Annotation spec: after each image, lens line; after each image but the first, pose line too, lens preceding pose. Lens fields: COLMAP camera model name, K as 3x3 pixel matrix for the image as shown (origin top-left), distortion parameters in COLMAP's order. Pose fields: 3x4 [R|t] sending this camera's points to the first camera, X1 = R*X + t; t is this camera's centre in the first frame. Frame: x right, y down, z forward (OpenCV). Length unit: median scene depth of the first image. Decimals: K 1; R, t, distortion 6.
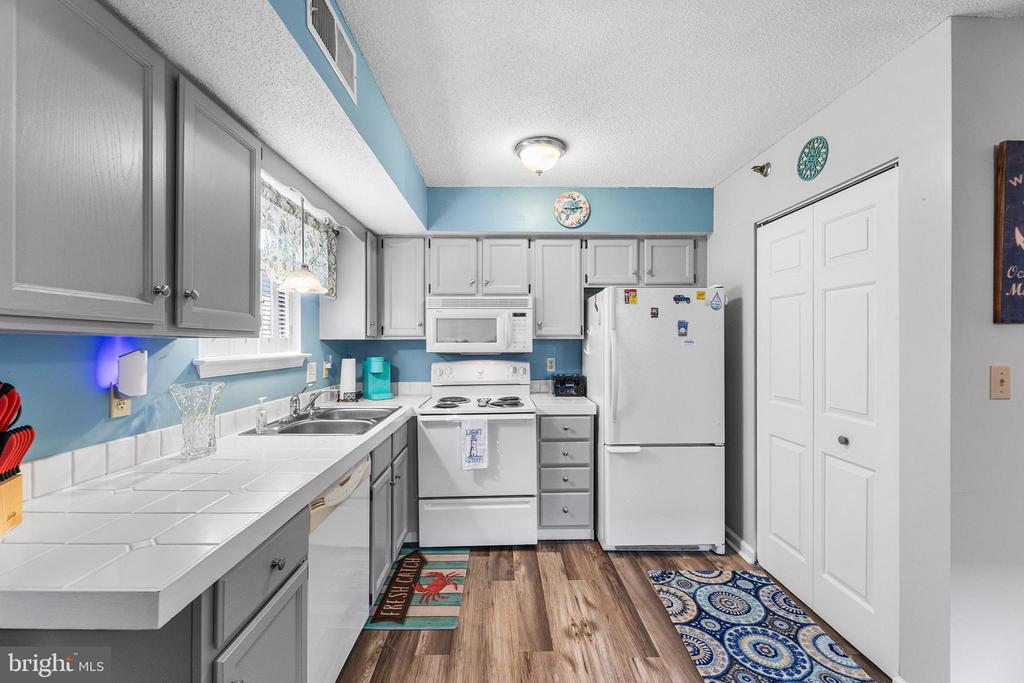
lens RADIAL K [[418.2, 0, 510.7], [0, 418.2, 344.6], [0, 0, 1]] dist [0.001047, -0.000068]
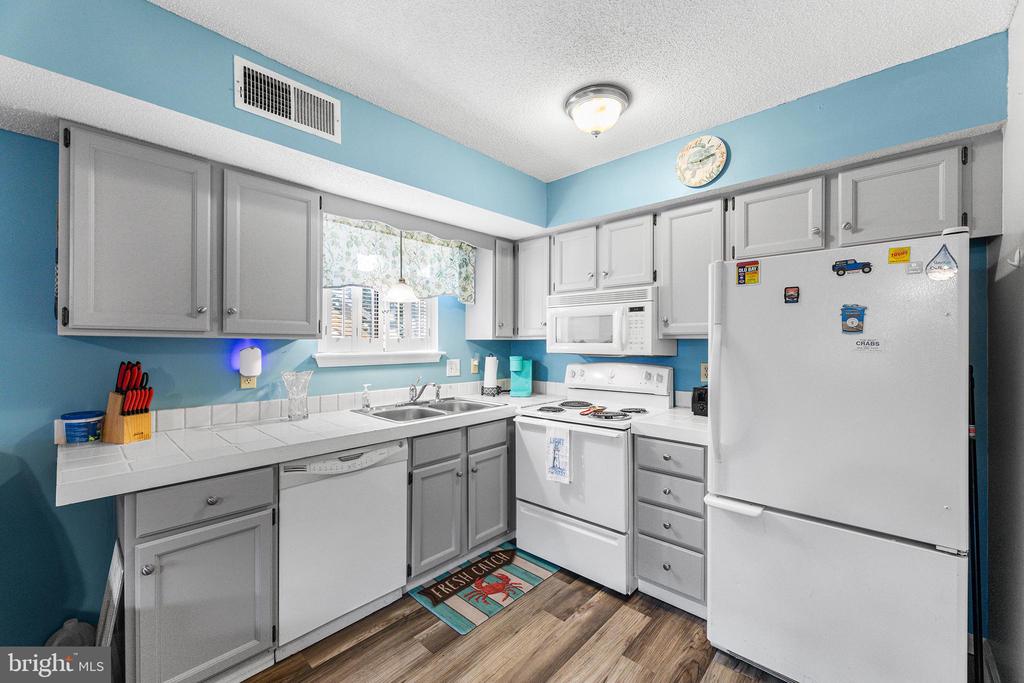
lens RADIAL K [[409.6, 0, 512.0], [0, 409.6, 342.9], [0, 0, 1]] dist [-0.000855, -0.000193]
pose [[0.721045, 0.004138, -0.692876, 0.458873], [-0.005252, 0.999986, 0.000506, -0.004876], [0.692868, 0.003275, 0.721057, 0.288965]]
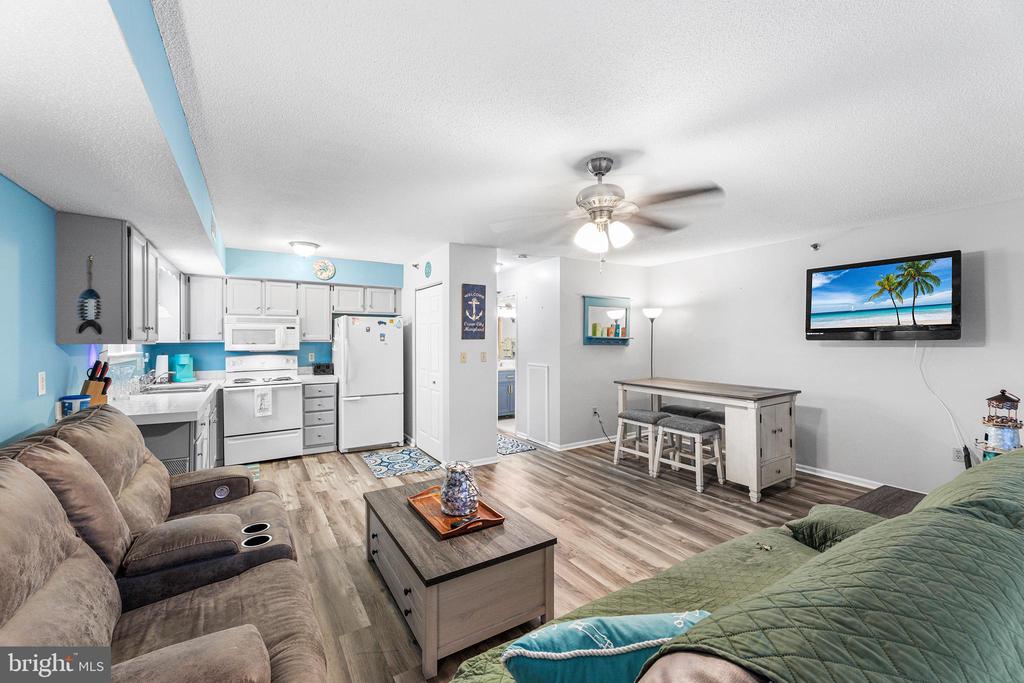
lens RADIAL K [[413.0, 0, 510.8], [0, 413.0, 341.3], [0, 0, 1]] dist [0.000604, -0.000280]
pose [[0.859832, 0.000202, 0.510577, -0.077515], [0.000233, 1.000000, -0.000787, -0.017137], [-0.510577, 0.000796, 0.859832, -1.038749]]
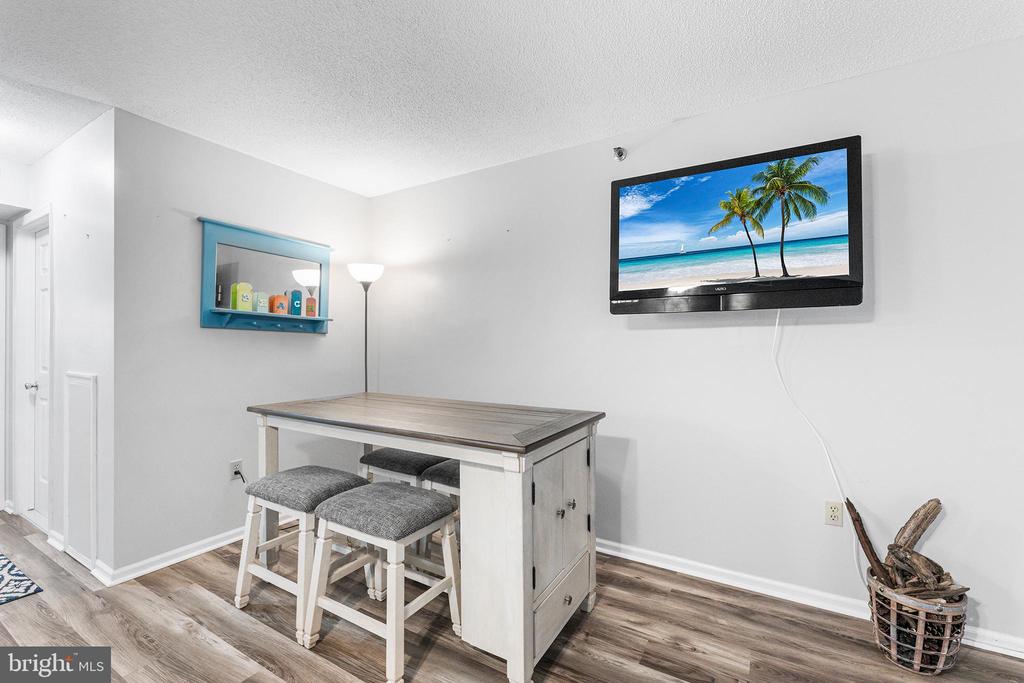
lens RADIAL K [[437.5, 0, 511.7], [0, 437.5, 347.8], [0, 0, 1]] dist [0.000134, 0.000068]
pose [[0.532780, 0.002437, 0.846250, 0.827351], [-0.001600, 0.999997, -0.001872, 0.045885], [-0.846252, -0.000357, 0.532782, -0.569043]]
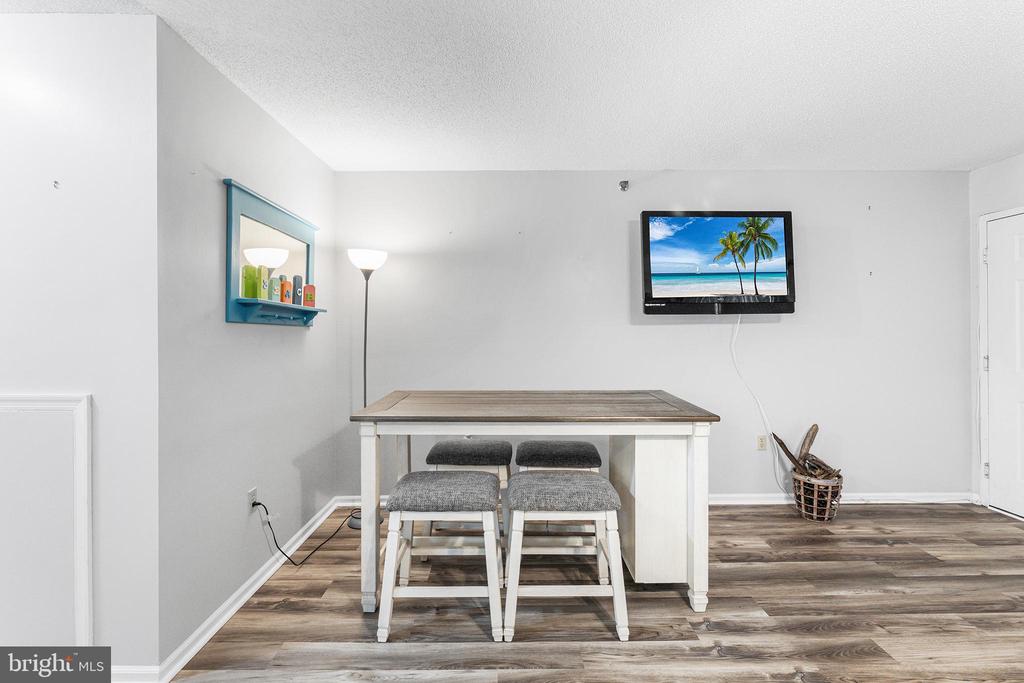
lens RADIAL K [[443.1, 0, 512.3], [0, 443.1, 331.3], [0, 0, 1]] dist [0.000686, 0.000018]
pose [[0.015365, 0.000141, 0.999882, 0.529476], [0.006459, 0.999979, -0.000240, 0.018901], [-0.999861, 0.006462, 0.015364, 0.043872]]
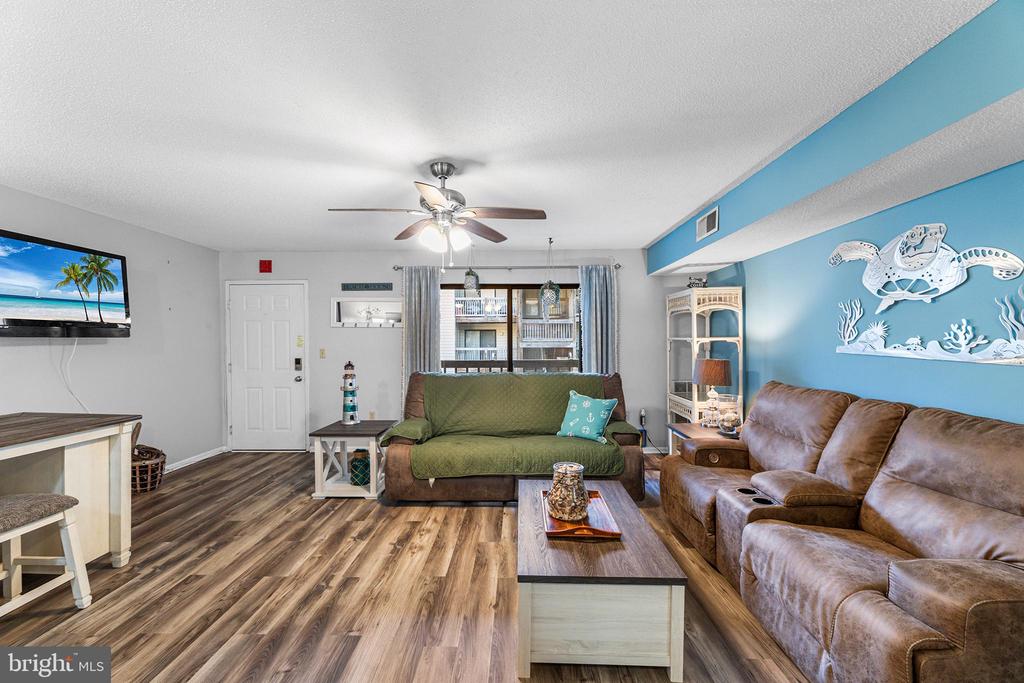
lens RADIAL K [[418.2, 0, 510.7], [0, 418.2, 344.6], [0, 0, 1]] dist [0.001047, -0.000068]
pose [[-0.999042, 0.004523, 0.043527, 0.368247], [0.005005, 0.999927, 0.010987, -0.007471], [-0.043475, 0.011194, -0.998992, 0.660372]]
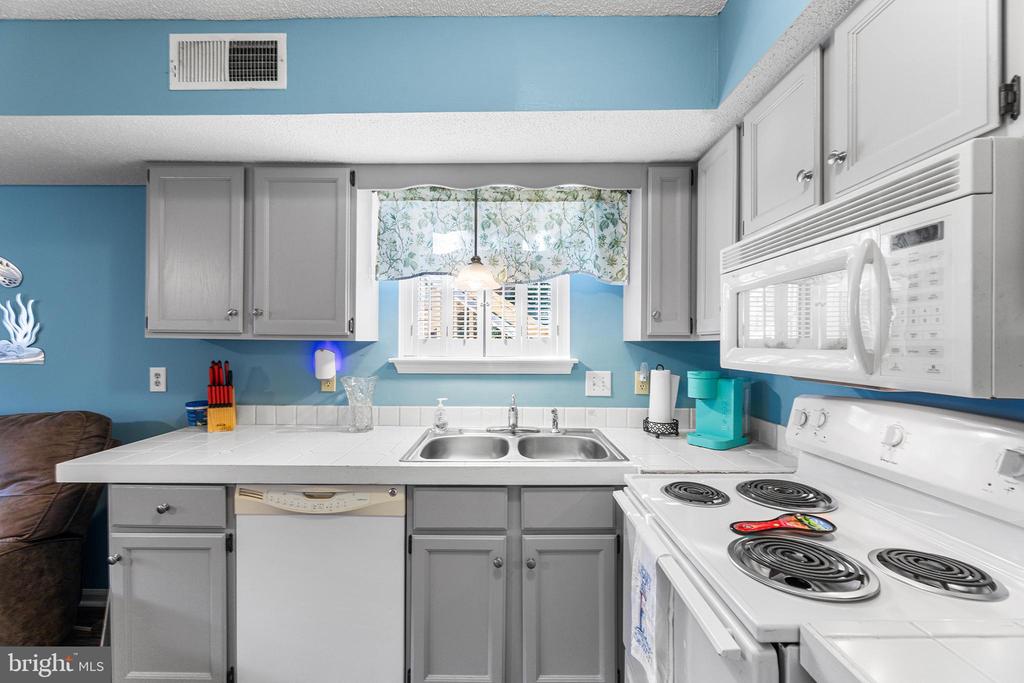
lens RADIAL K [[409.6, 0, 512.0], [0, 409.6, 342.9], [0, 0, 1]] dist [-0.000855, -0.000193]
pose [[-0.027073, 0.003895, -0.999626, 0.300117], [-0.007592, 0.999963, 0.004102, -0.011052], [0.999605, 0.007700, -0.027043, 0.886422]]
